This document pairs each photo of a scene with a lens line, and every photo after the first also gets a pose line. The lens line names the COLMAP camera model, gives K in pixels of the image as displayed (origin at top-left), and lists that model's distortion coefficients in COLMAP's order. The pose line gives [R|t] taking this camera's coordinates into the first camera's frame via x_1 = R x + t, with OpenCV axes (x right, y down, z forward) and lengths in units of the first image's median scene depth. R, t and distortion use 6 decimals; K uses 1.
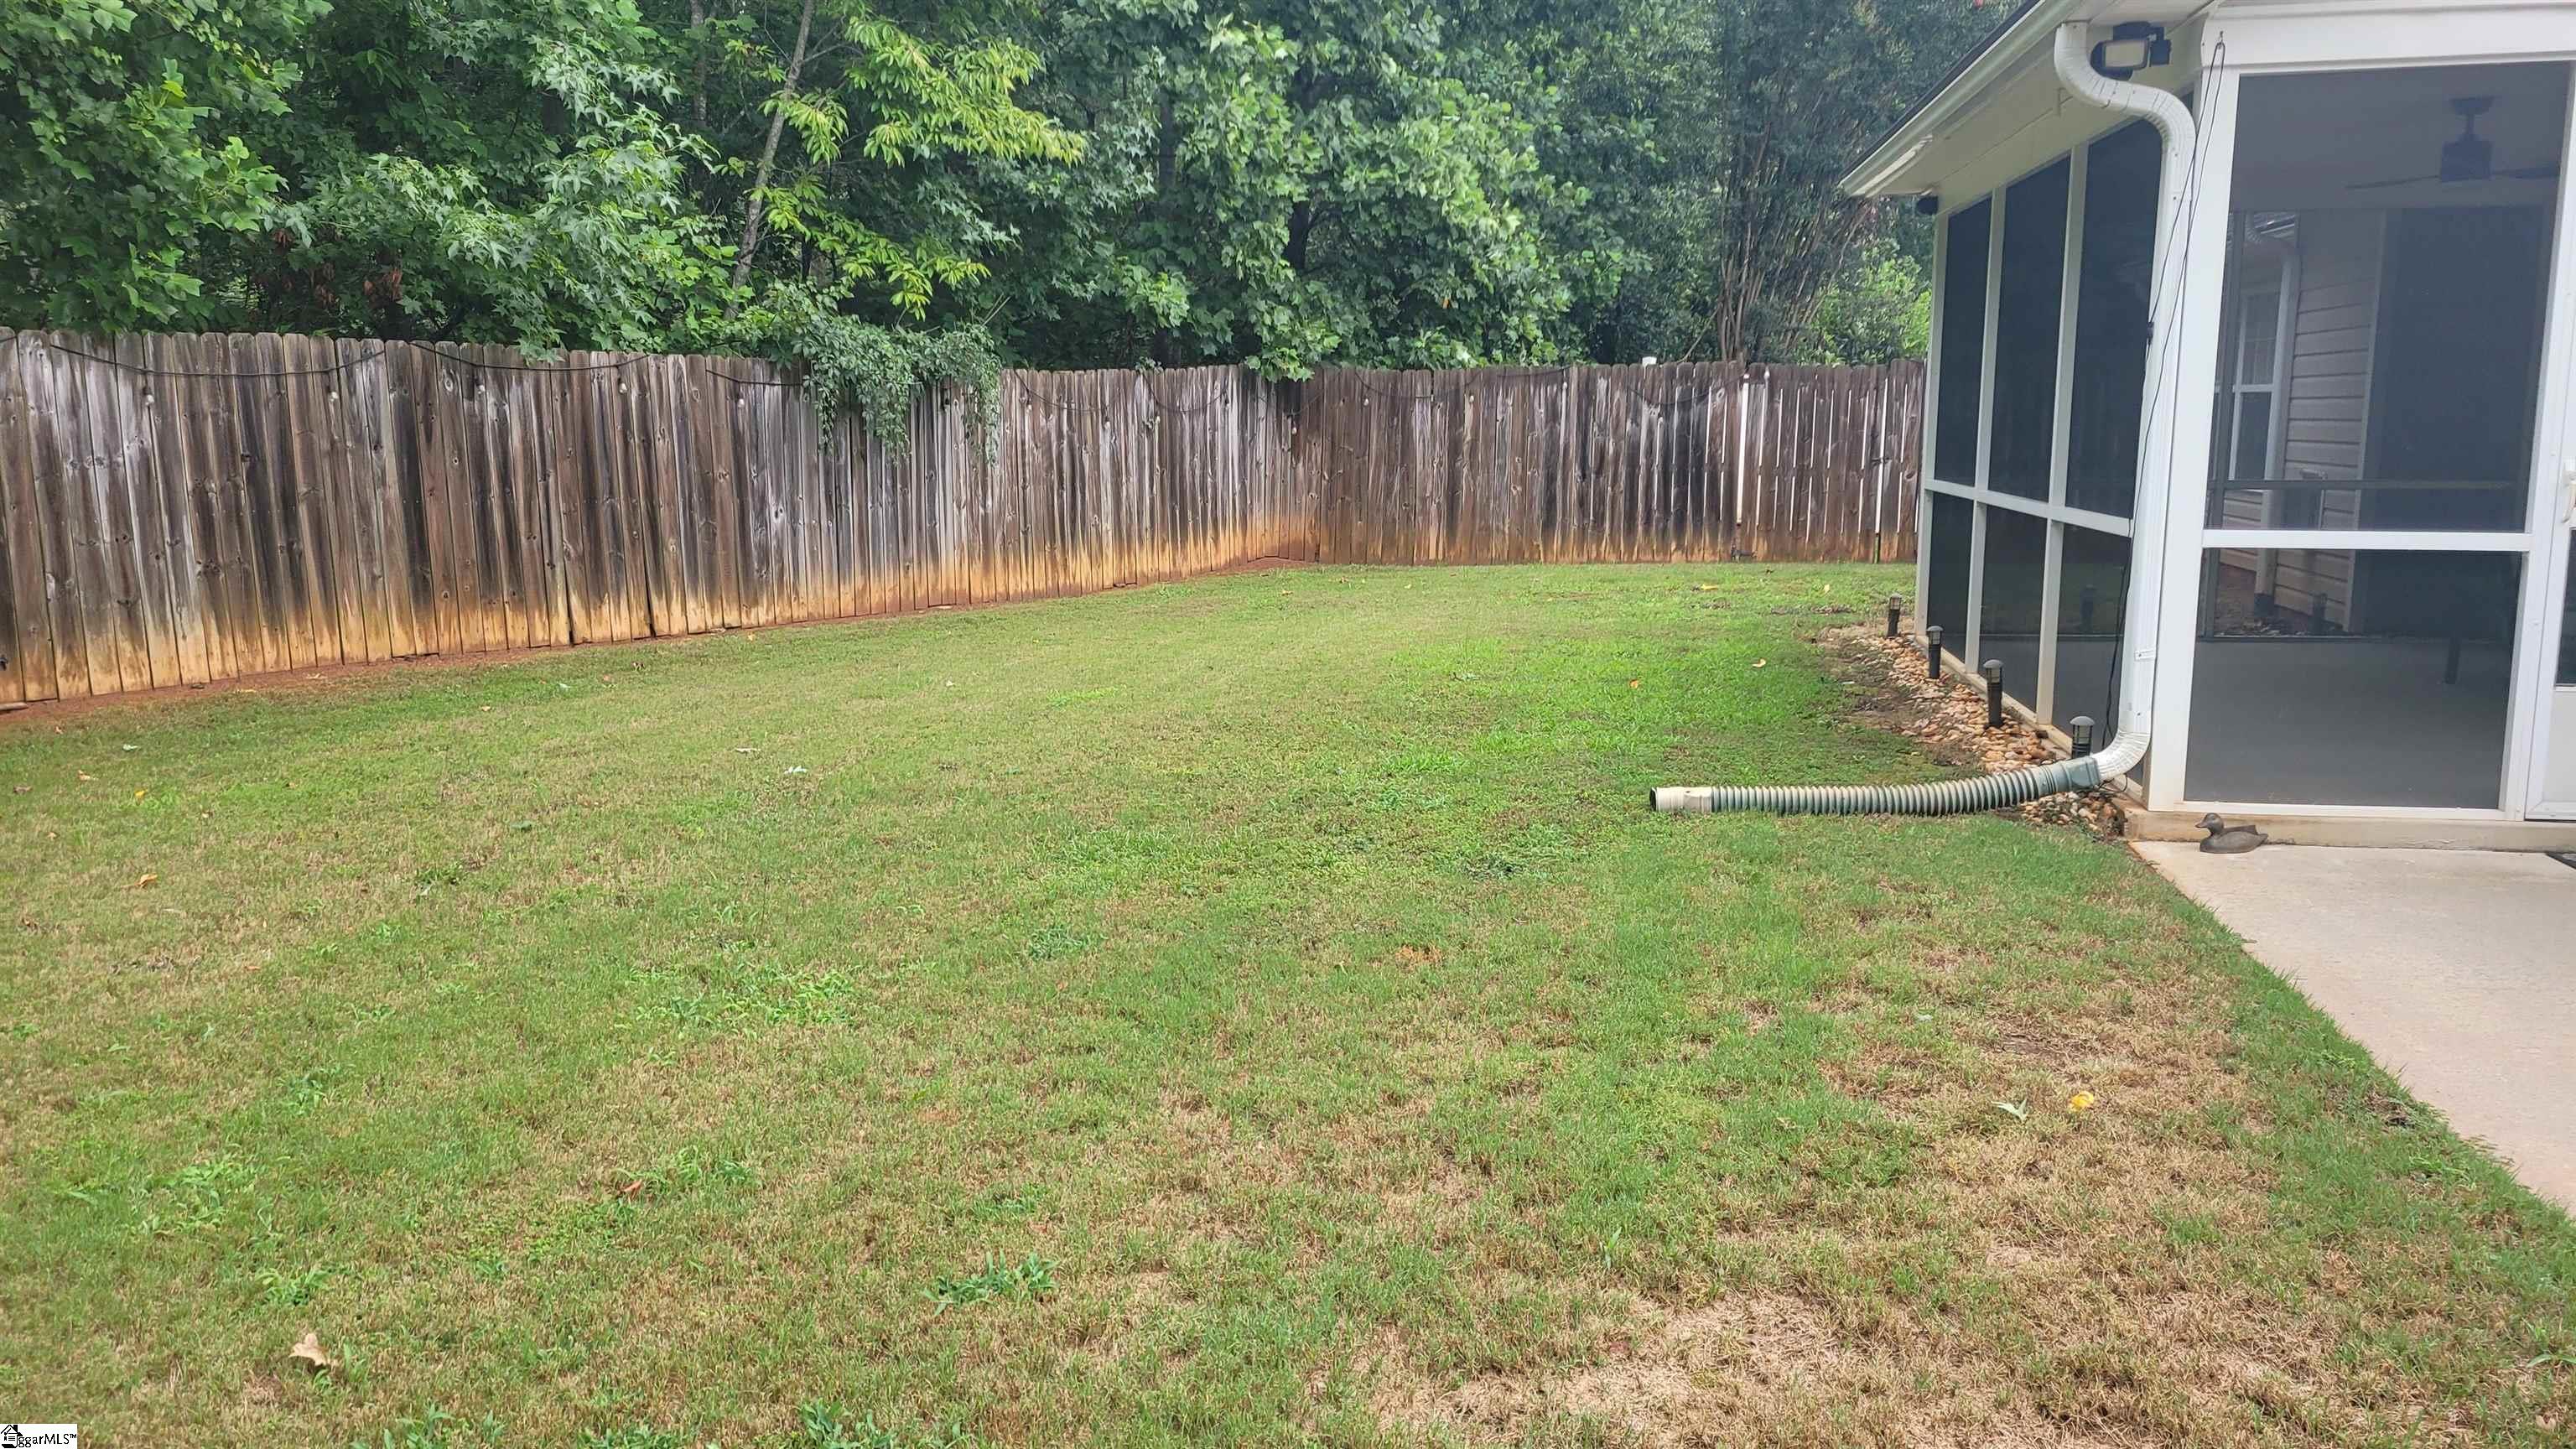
lens RADIAL K [[1906.8, 0, 1289.7], [0, 1906.8, 722.3], [0, 0, 1]] dist [0.066073, -0.067160]
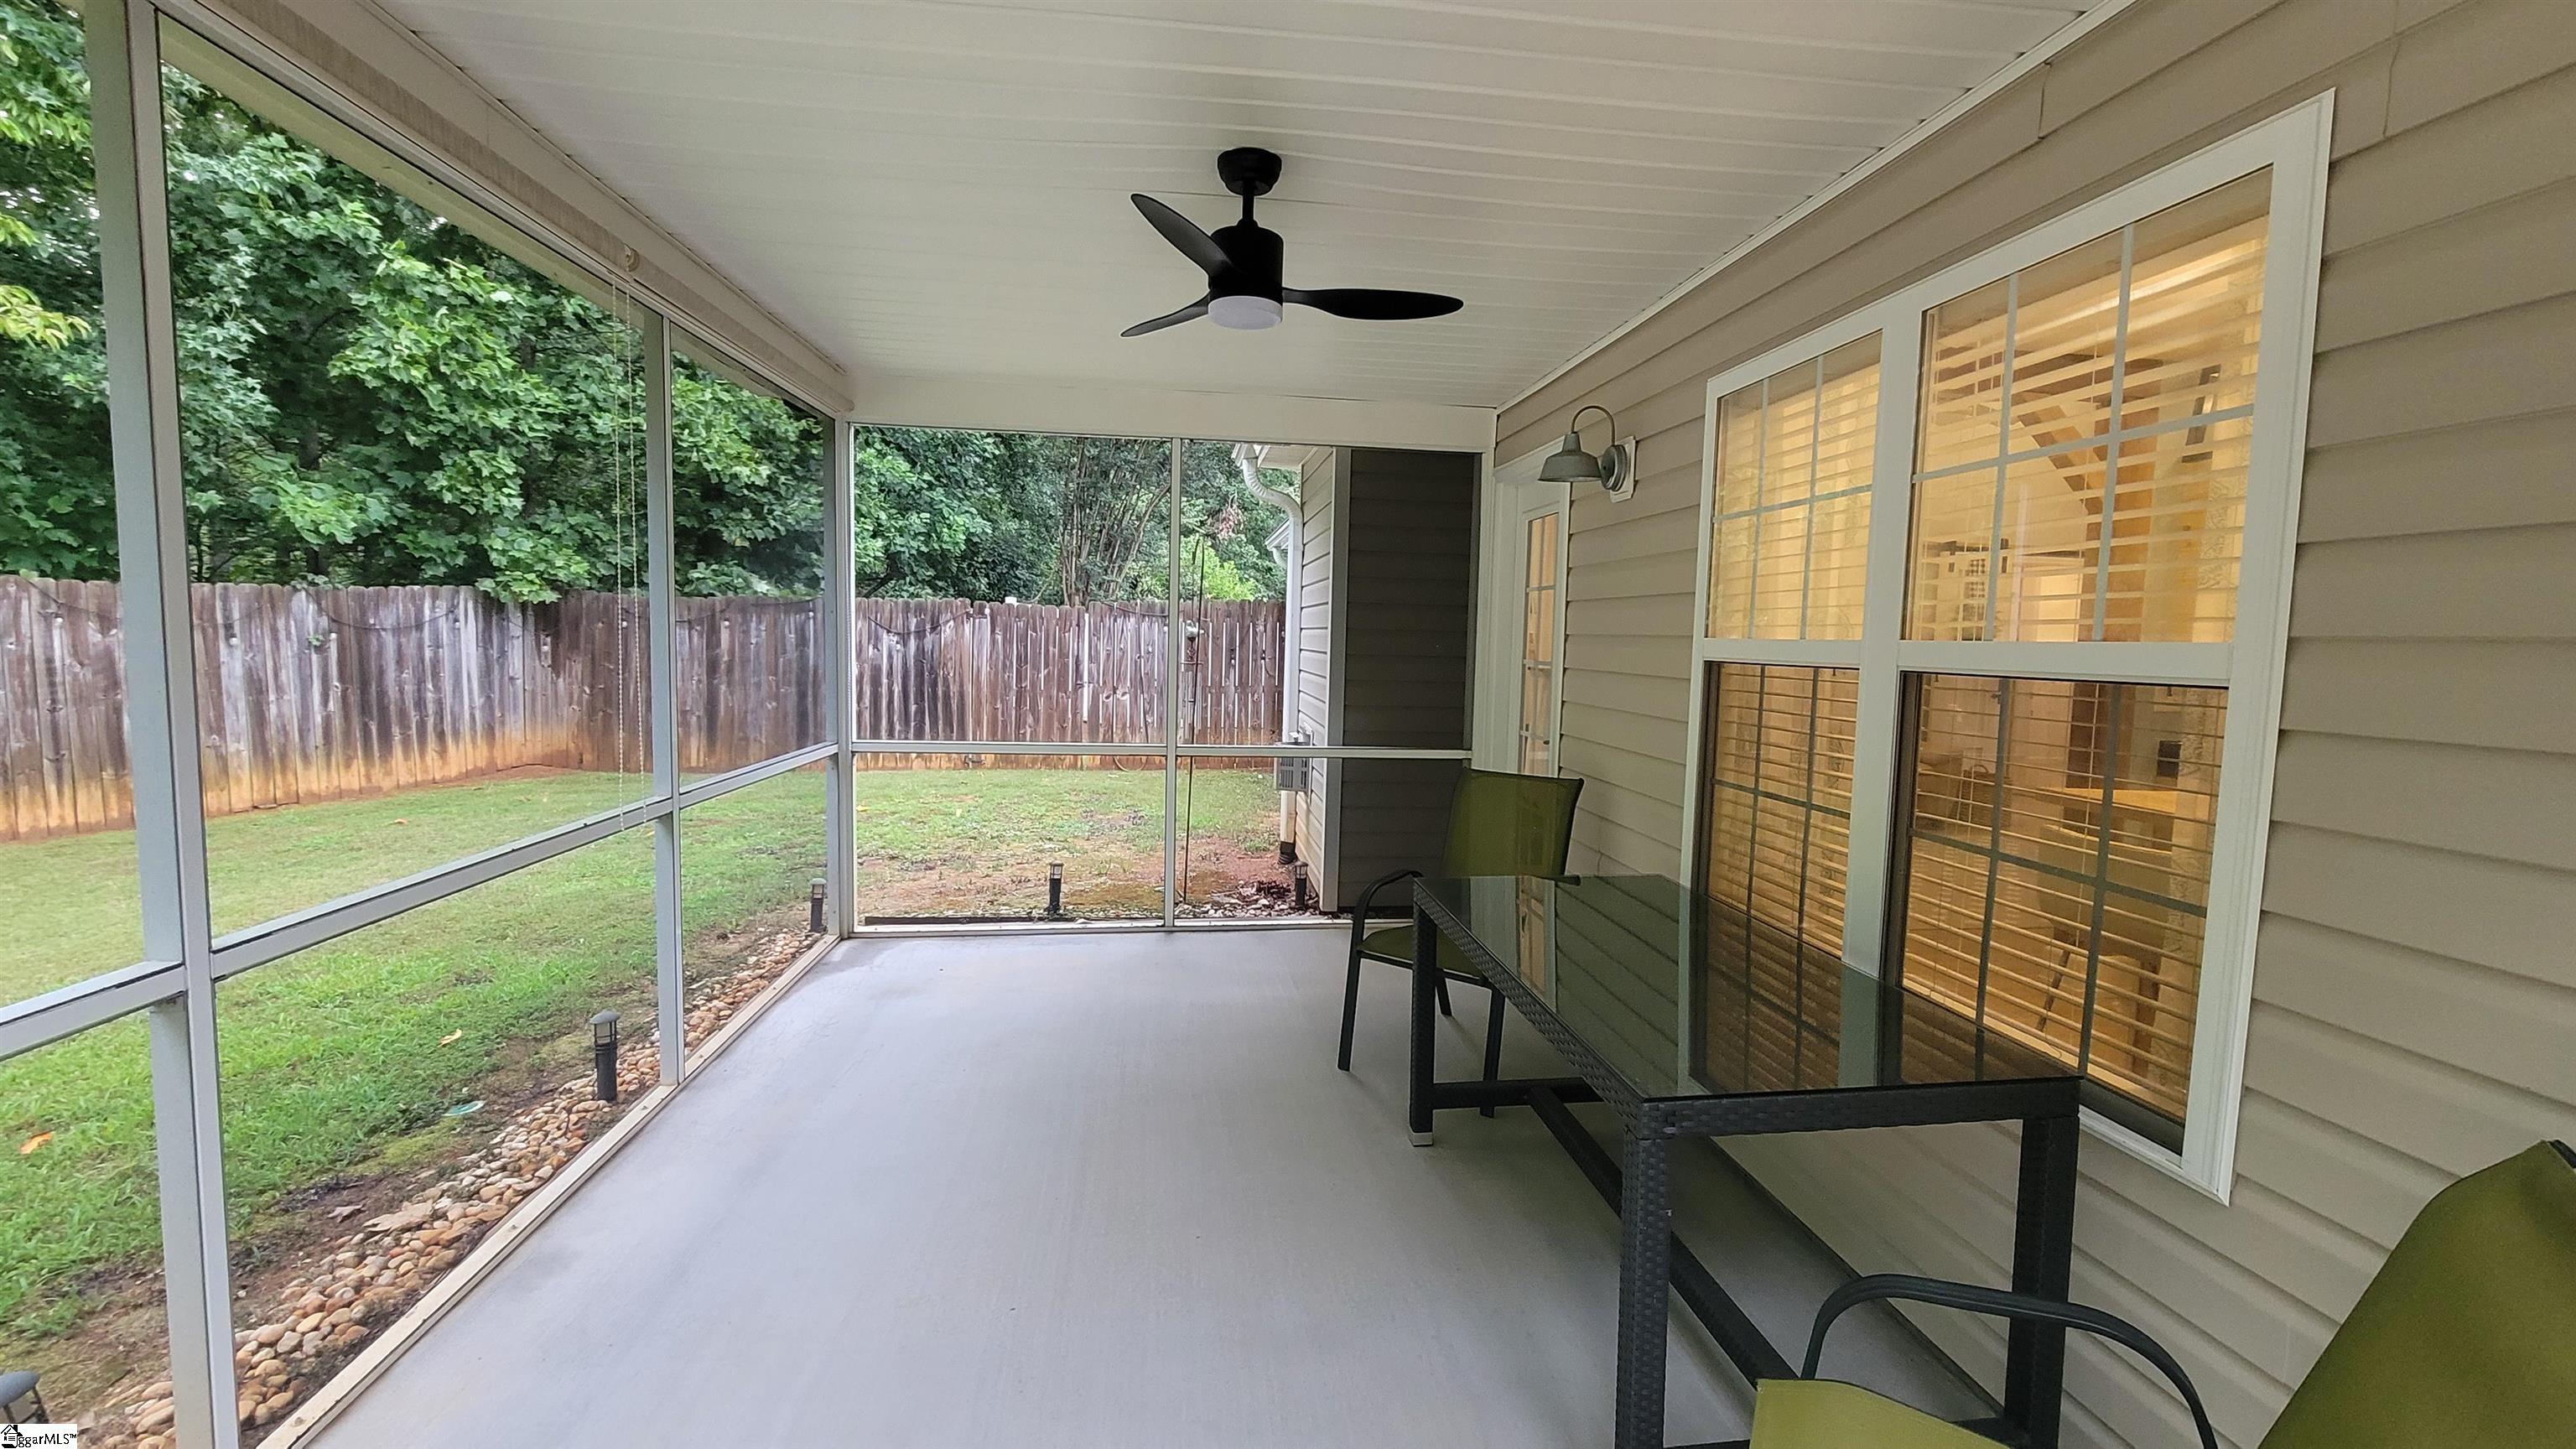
lens RADIAL K [[1051.1, 0, 1298.8], [0, 1051.1, 713.1], [0, 0, 1]] dist [0.000875, -0.002717]
pose [[0.960058, 0.002019, 0.279795, 0.249162], [0.021549, 0.996470, -0.081132, -0.061320], [-0.278971, 0.083921, 0.956626, 0.329086]]
